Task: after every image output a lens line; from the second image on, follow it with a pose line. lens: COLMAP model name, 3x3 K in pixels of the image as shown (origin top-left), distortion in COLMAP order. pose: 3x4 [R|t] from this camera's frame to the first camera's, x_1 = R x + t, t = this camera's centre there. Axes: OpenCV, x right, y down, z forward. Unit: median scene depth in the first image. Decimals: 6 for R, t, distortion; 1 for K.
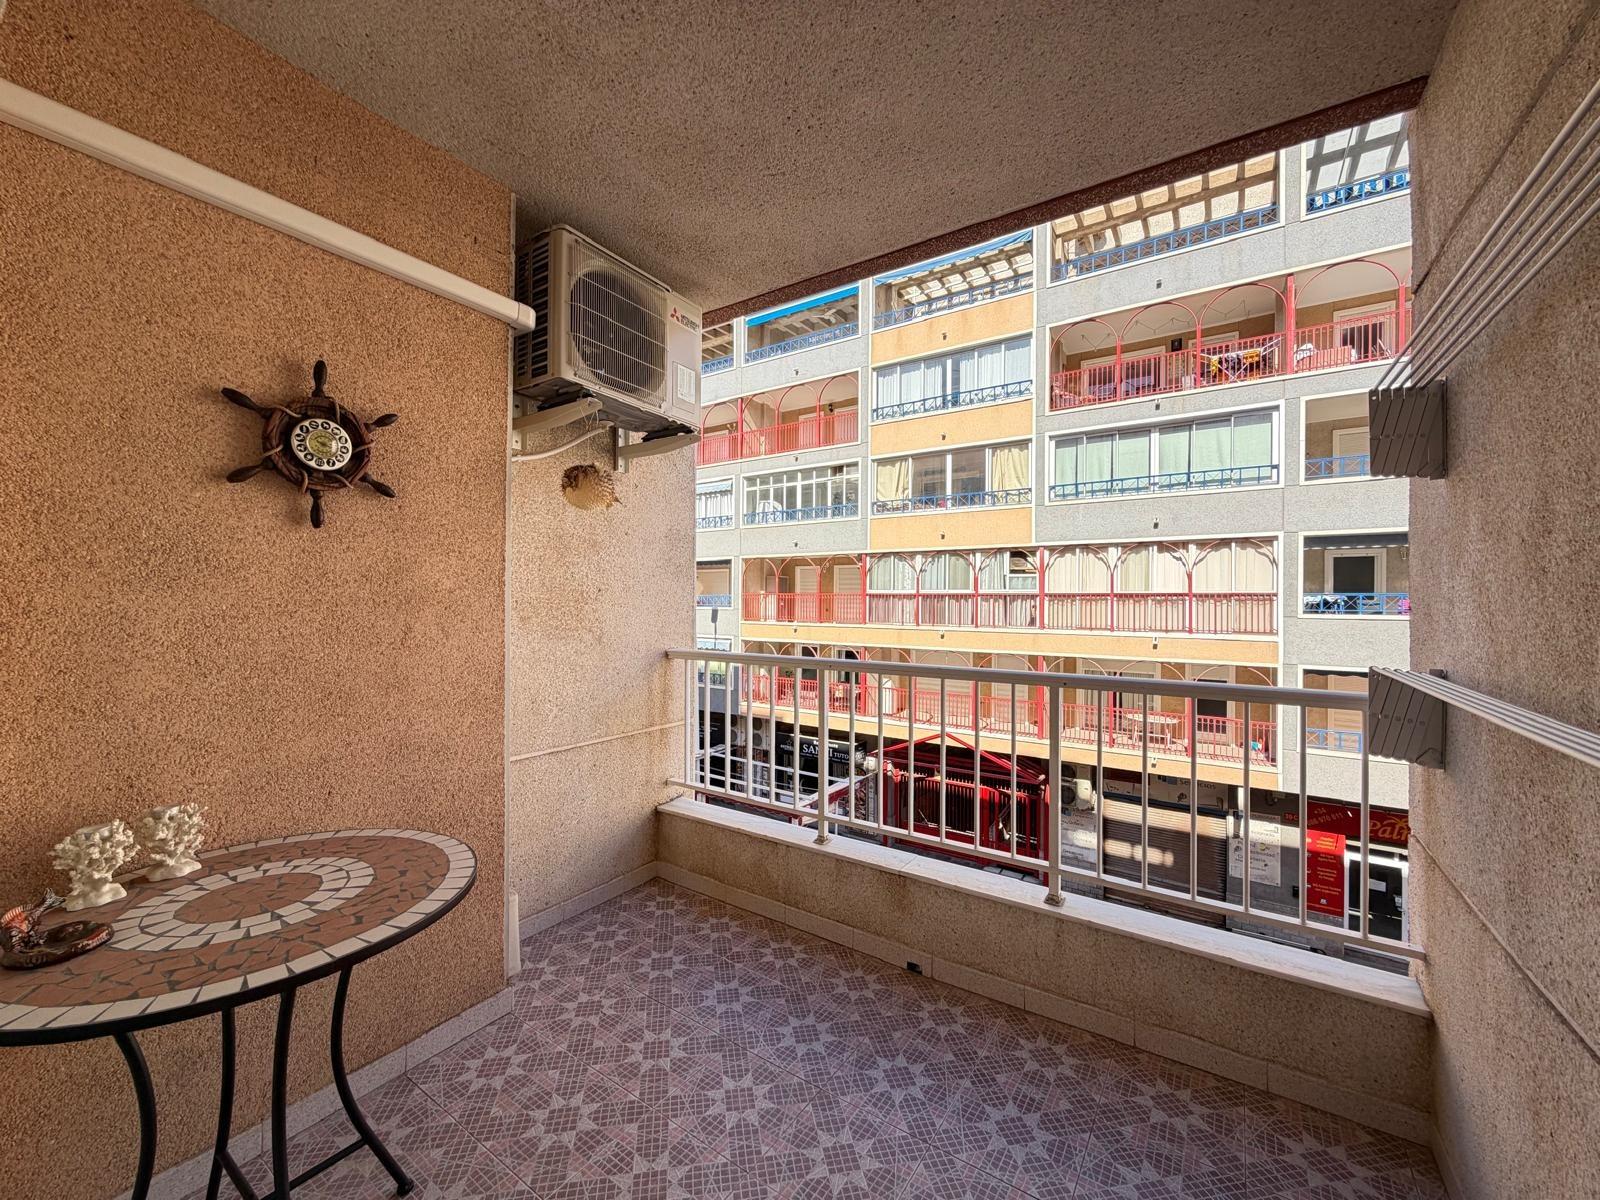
lens RADIAL K [[633.9, 0, 798.0], [0, 633.9, 602.6], [0, 0, 1]] dist [0.000841, -0.000098]
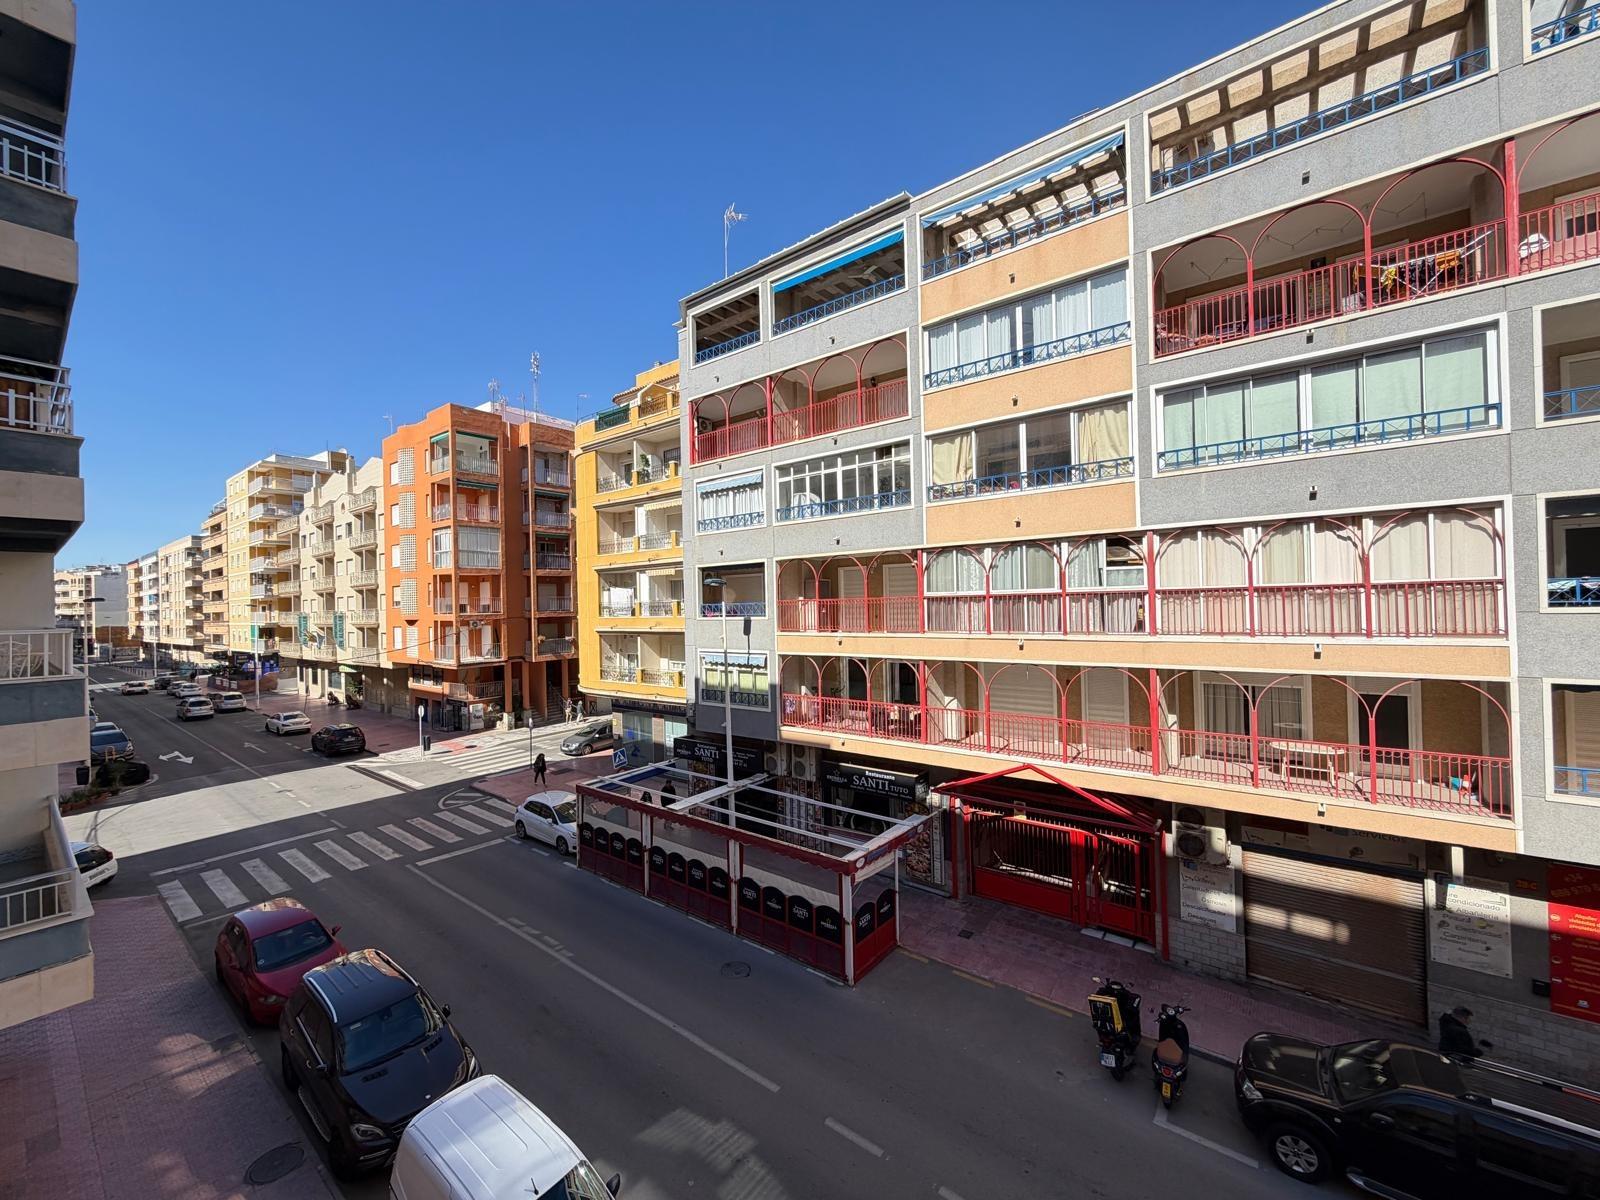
lens RADIAL K [[633.9, 0, 798.0], [0, 633.9, 602.6], [0, 0, 1]] dist [0.000841, -0.000098]
pose [[0.997135, -0.030250, -0.069337, 0.000083], [0.029777, 0.999526, -0.007845, -0.005813], [0.069541, 0.005758, 0.997562, 0.184502]]
